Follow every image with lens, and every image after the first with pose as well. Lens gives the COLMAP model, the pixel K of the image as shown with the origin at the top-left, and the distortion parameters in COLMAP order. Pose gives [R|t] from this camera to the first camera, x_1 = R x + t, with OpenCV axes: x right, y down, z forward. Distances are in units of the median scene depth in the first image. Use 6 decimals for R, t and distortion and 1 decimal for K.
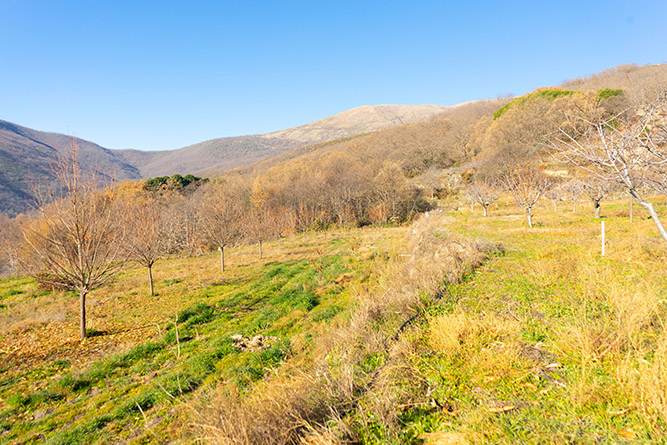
lens RADIAL K [[537.3, 0, 332.7], [0, 537.3, 221.3], [0, 0, 1]] dist [0.000173, 0.001825]
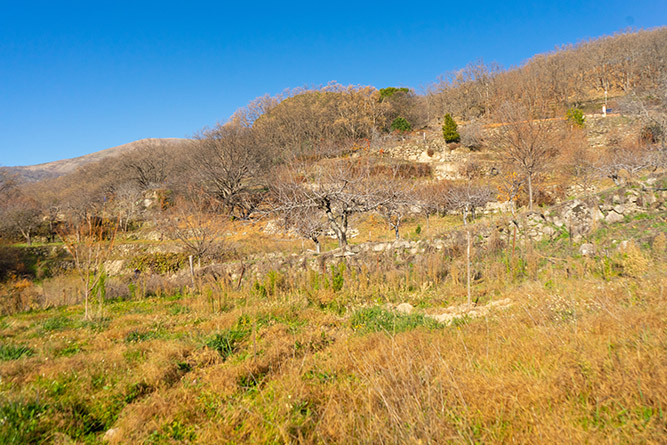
lens RADIAL K [[537.3, 0, 334.0], [0, 537.3, 222.3], [0, 0, 1]] dist [0.000173, 0.001825]
pose [[0.929274, -0.013916, 0.369128, 0.161662], [0.038486, 0.997499, -0.059284, -0.015768], [-0.367380, 0.069297, 0.927486, 0.354964]]
